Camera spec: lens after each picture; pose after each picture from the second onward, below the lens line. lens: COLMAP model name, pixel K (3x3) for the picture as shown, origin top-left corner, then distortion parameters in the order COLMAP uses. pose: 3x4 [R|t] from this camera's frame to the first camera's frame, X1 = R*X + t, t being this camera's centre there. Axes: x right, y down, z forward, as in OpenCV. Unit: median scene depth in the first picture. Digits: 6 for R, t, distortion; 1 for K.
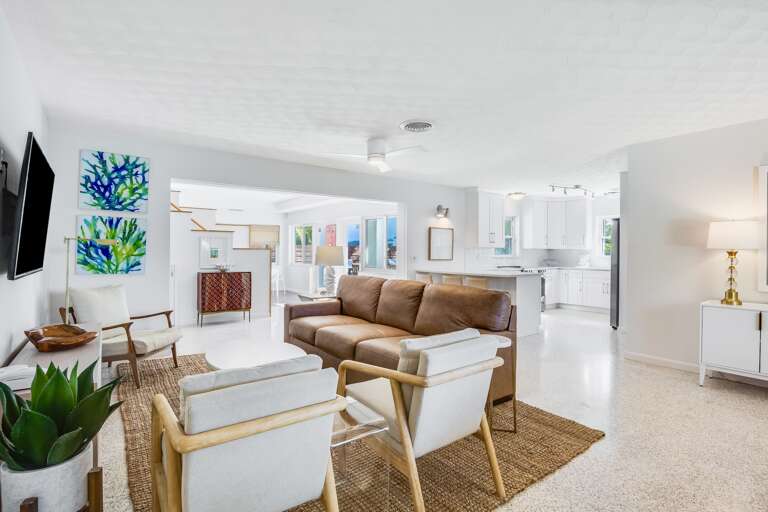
lens RADIAL K [[381.8, 0, 381.9], [0, 381.8, 252.2], [0, 0, 1]] dist [-0.021525, -0.000407]
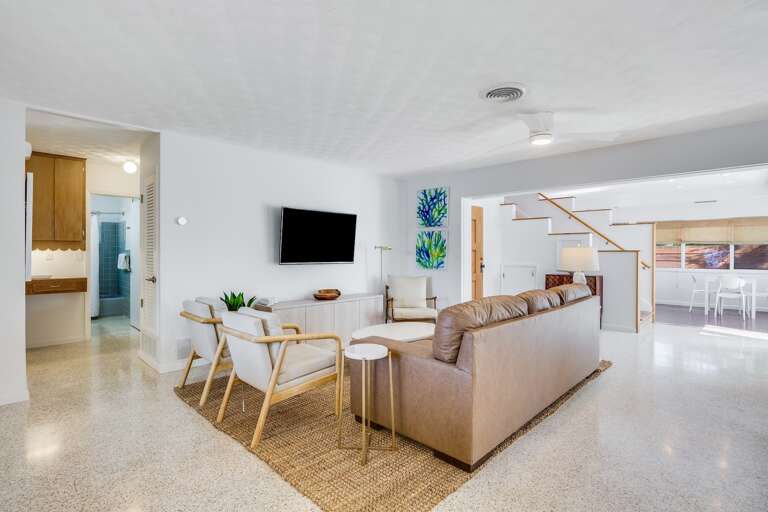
lens RADIAL K [[381.8, 0, 381.9], [0, 381.8, 252.2], [0, 0, 1]] dist [-0.021525, -0.000407]
pose [[0.144871, -0.007780, -0.989420, 0.752988], [-0.003025, 0.999961, -0.008306, 0.004233], [0.989446, 0.004196, 0.144841, 0.574224]]
